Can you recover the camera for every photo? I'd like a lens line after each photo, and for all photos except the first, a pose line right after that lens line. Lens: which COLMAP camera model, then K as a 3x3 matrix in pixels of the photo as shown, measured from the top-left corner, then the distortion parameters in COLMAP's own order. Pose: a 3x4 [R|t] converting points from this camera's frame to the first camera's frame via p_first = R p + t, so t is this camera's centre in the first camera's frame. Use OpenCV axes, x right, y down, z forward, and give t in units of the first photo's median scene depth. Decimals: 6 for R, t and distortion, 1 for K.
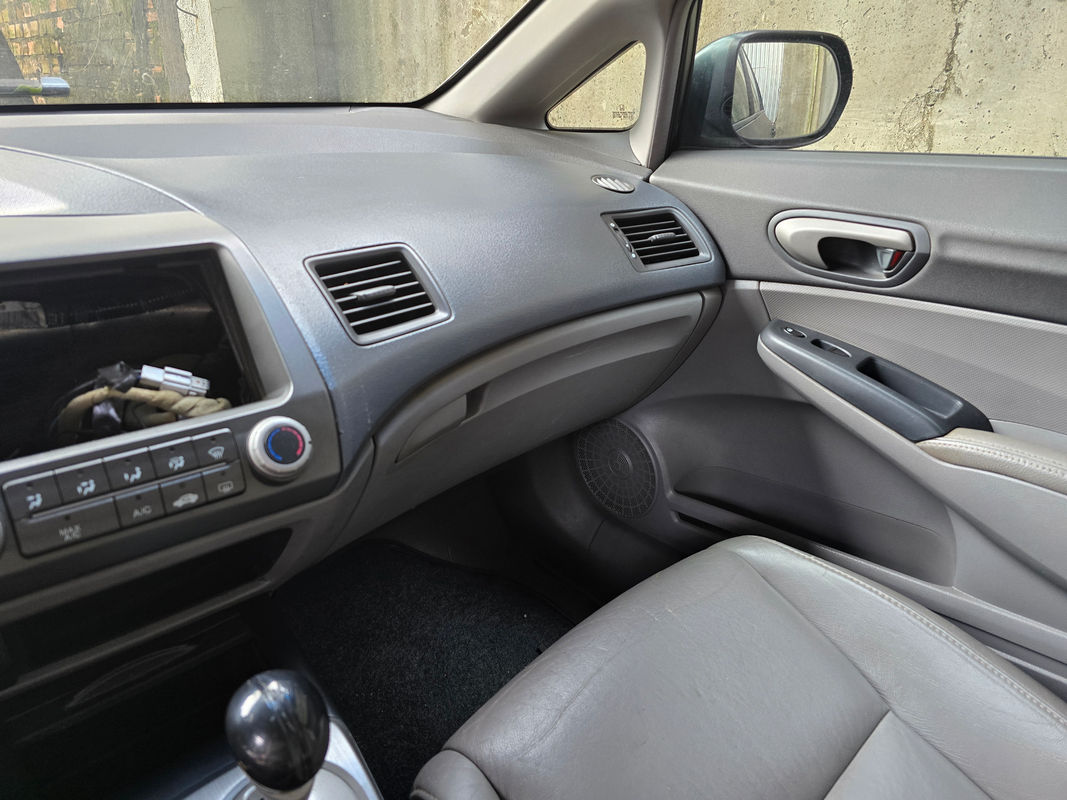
lens RADIAL K [[715.1, 0, 528.7], [0, 715.1, 398.0], [0, 0, 1]] dist [0.058261, -0.048411]
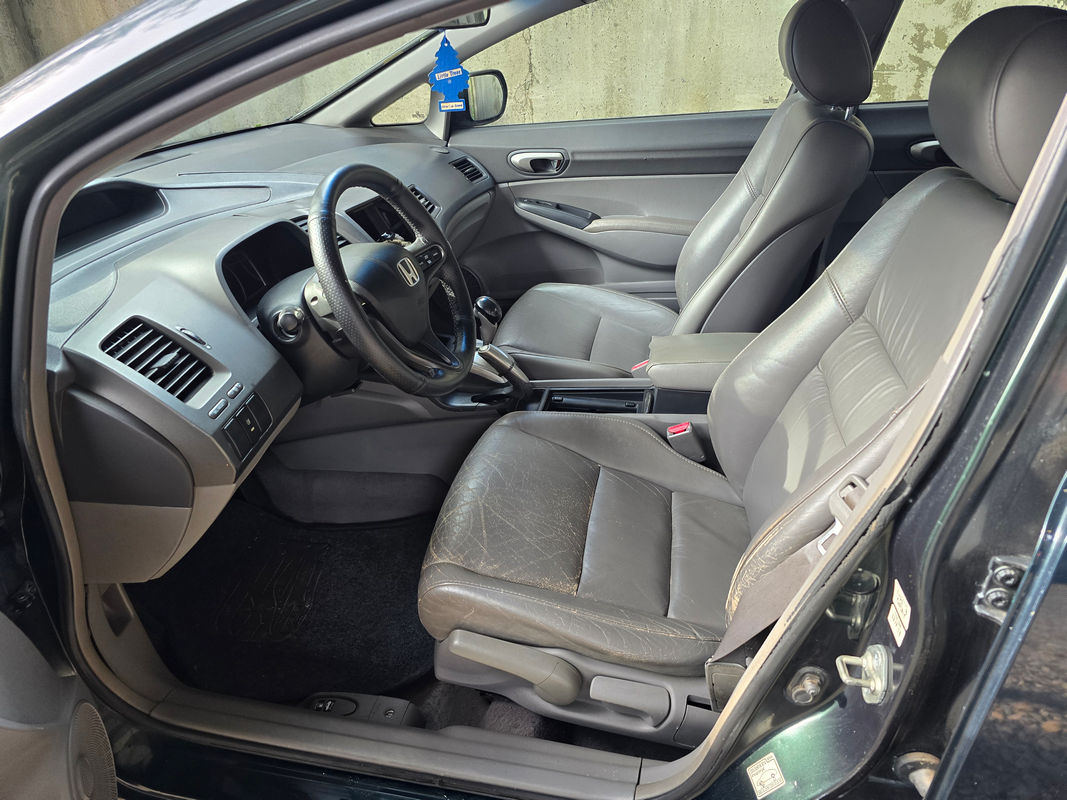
lens RADIAL K [[715.1, 0, 530.2], [0, 715.1, 401.3], [0, 0, 1]] dist [0.058261, -0.048411]
pose [[0.828256, -0.307362, 0.468530, -1.156258], [0.272497, 0.951544, 0.142511, 0.251028], [-0.489630, 0.009637, 0.871877, -1.334876]]
